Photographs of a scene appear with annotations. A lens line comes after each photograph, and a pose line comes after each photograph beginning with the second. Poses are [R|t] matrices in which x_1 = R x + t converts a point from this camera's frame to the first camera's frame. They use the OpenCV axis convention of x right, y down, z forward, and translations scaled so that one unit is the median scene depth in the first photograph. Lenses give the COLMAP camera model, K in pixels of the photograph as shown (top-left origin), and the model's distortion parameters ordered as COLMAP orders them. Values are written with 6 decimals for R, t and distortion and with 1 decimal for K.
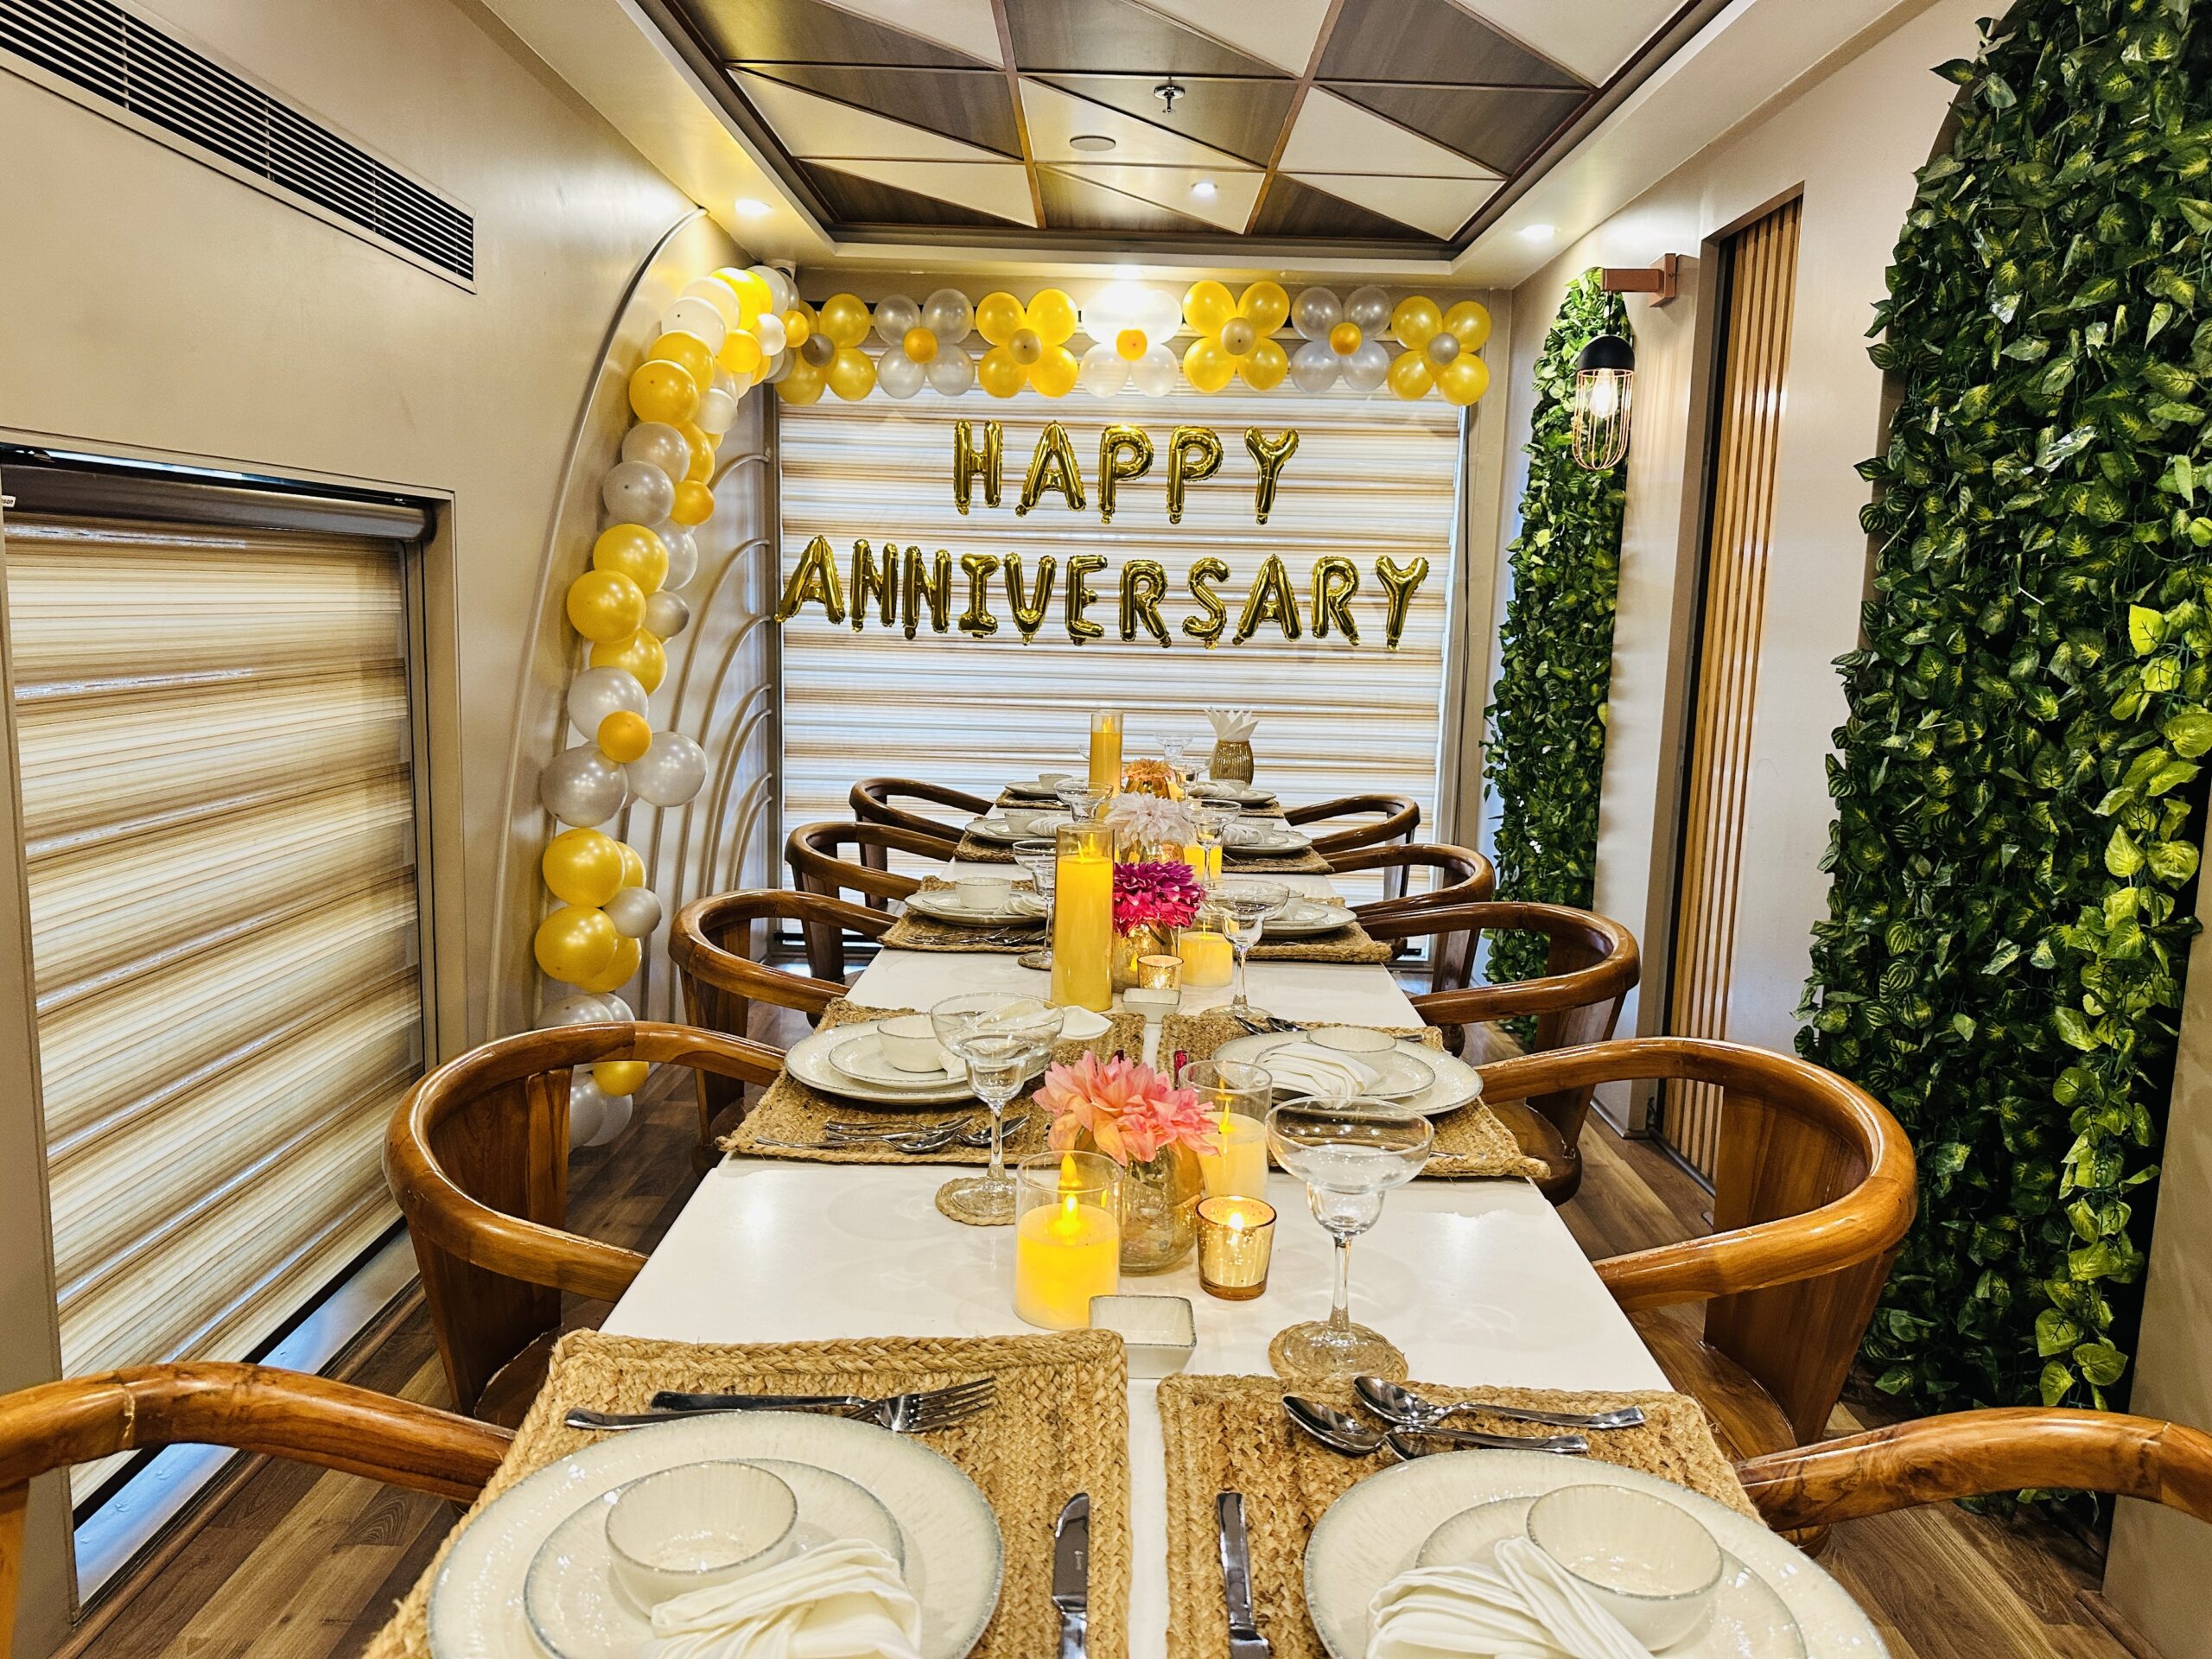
lens RADIAL K [[1563.4, 0, 1106.5], [0, 1563.4, 837.2], [0, 0, 1]] dist [0.027401, -0.061334]
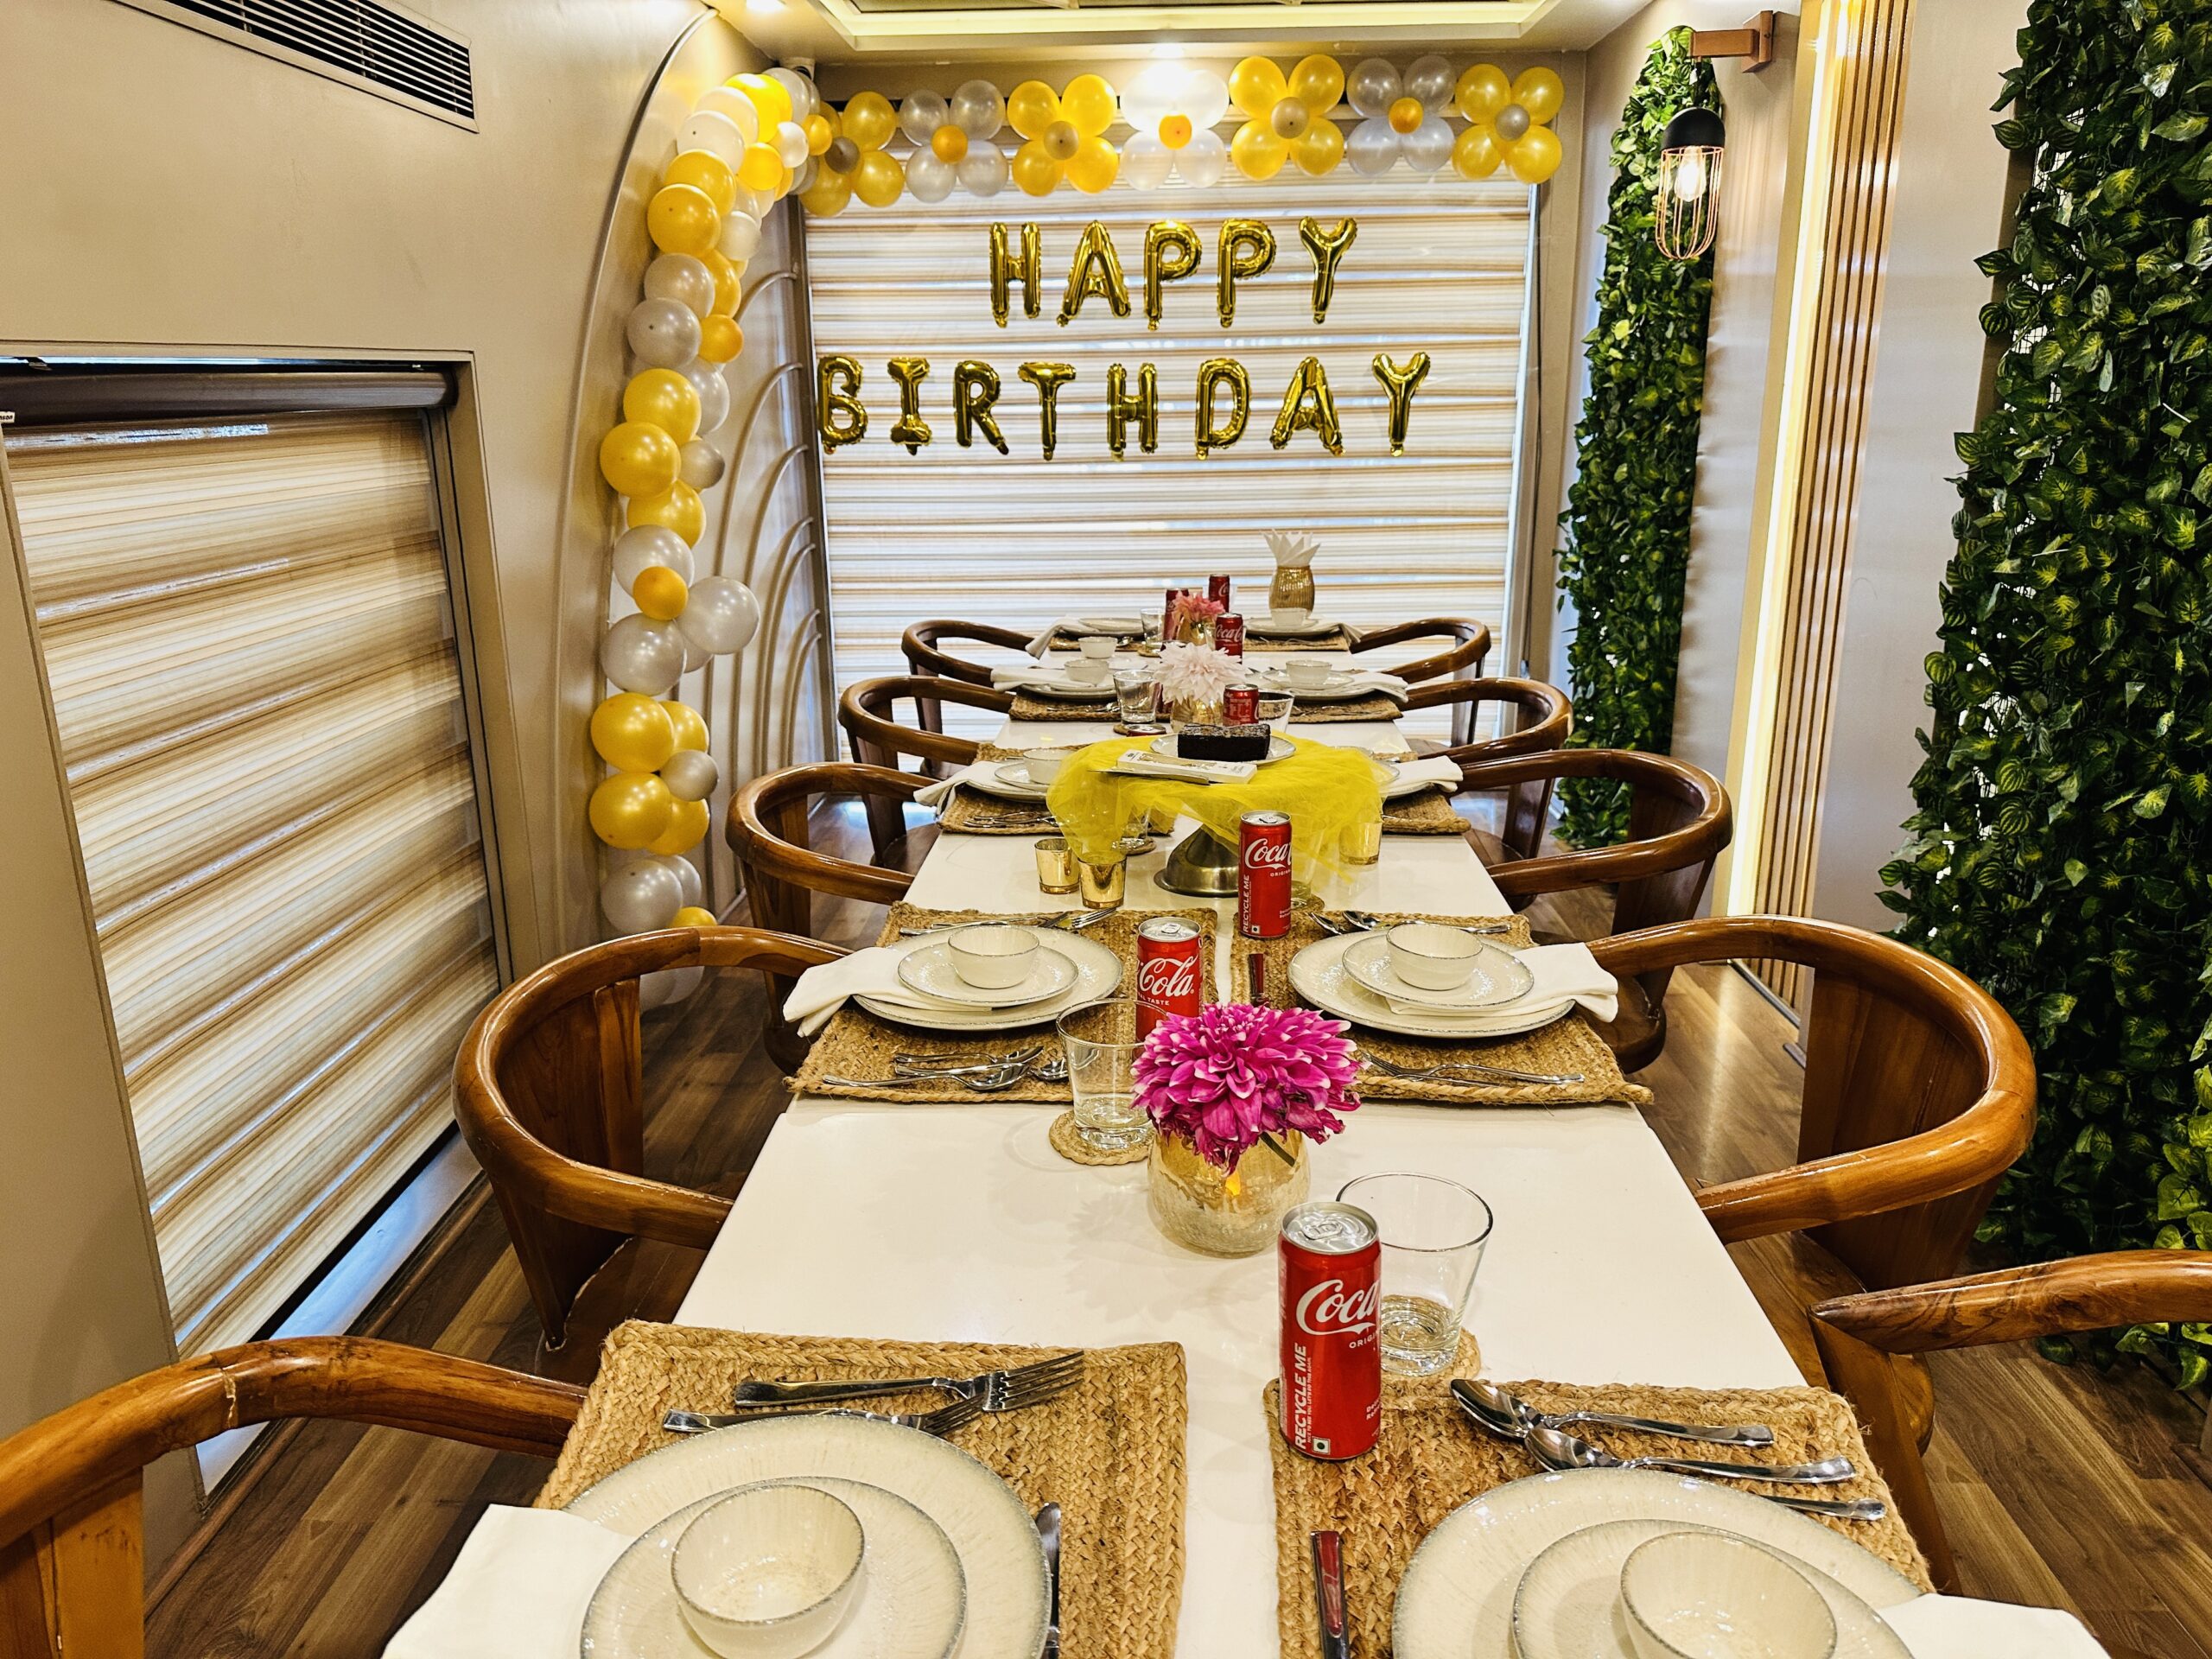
lens RADIAL K [[1573.7, 0, 1099.4], [0, 1573.7, 834.2], [0, 0, 1]] dist [-0.000547, -0.010837]
pose [[0.998663, -0.030148, -0.041996, -0.002950], [0.035327, 0.991065, 0.128616, -0.026861], [0.037744, -0.129928, 0.990805, 0.019418]]
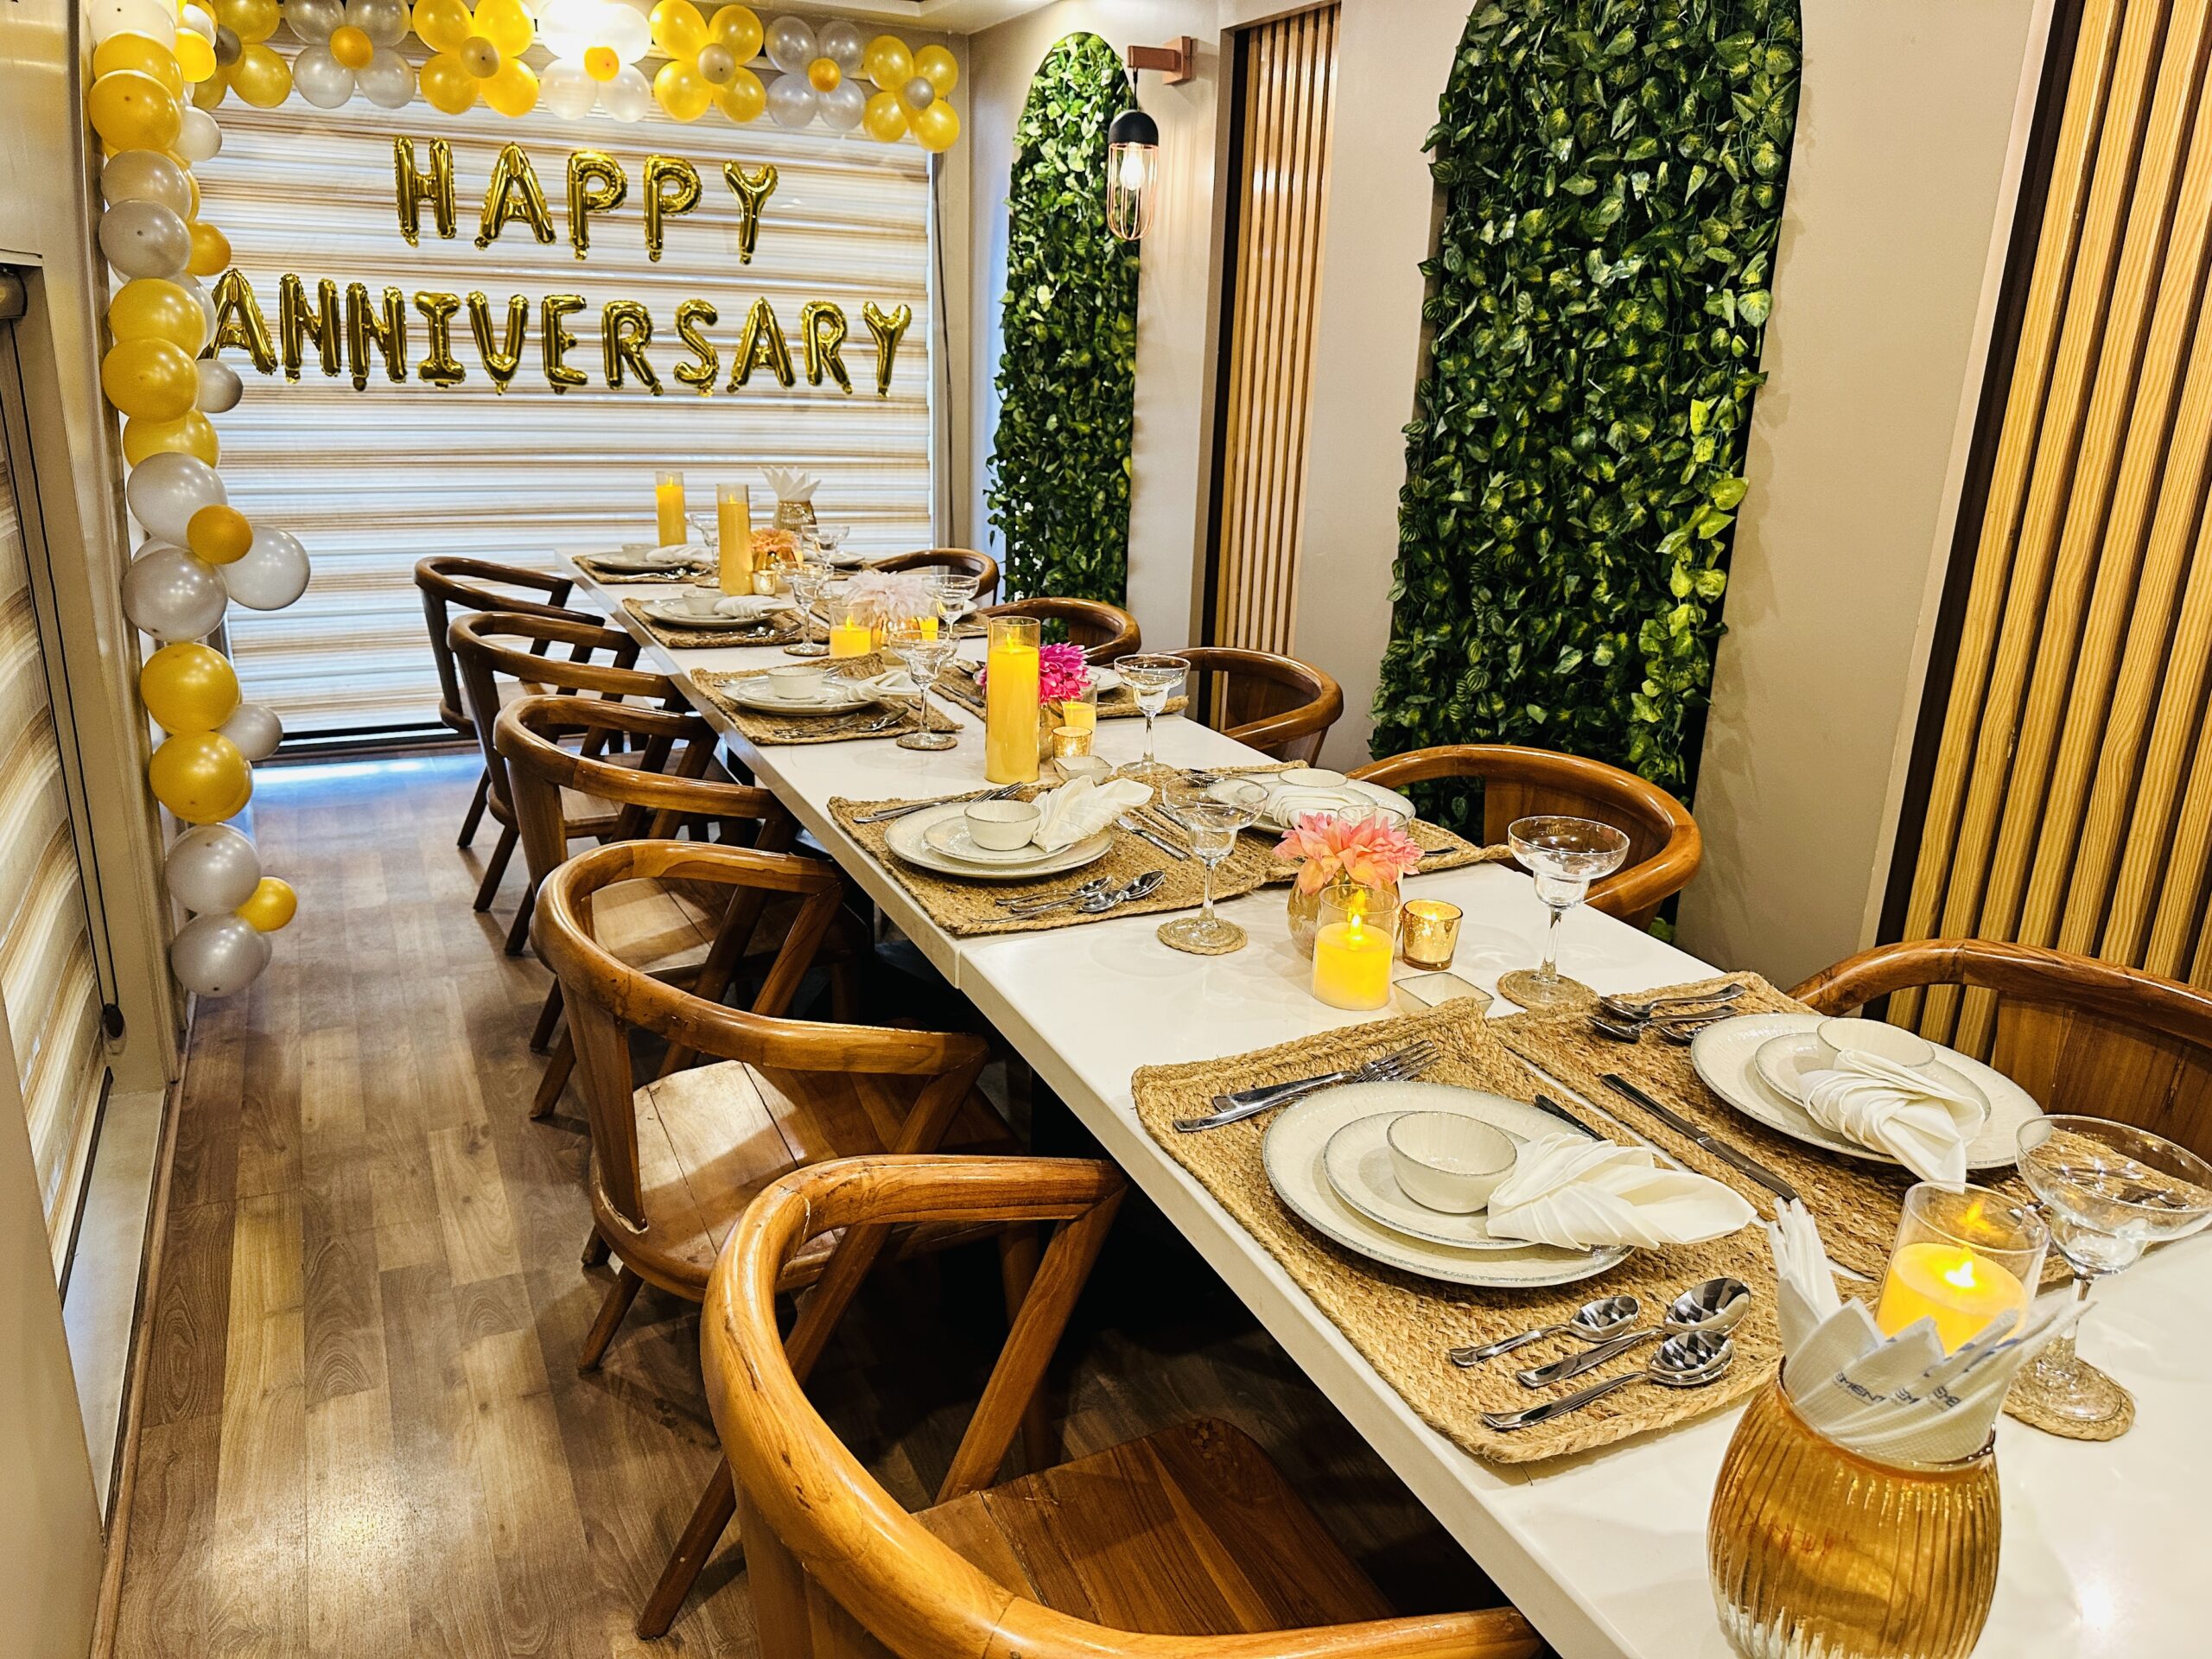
lens RADIAL K [[1551.9, 0, 1169.1], [0, 1551.9, 803.0], [0, 0, 1]] dist [0.095914, -0.210068]
pose [[0.878271, -0.125210, 0.461478, -0.203799], [0.053561, 0.984794, 0.165261, -0.023769], [-0.475154, -0.120427, 0.871623, -0.014637]]
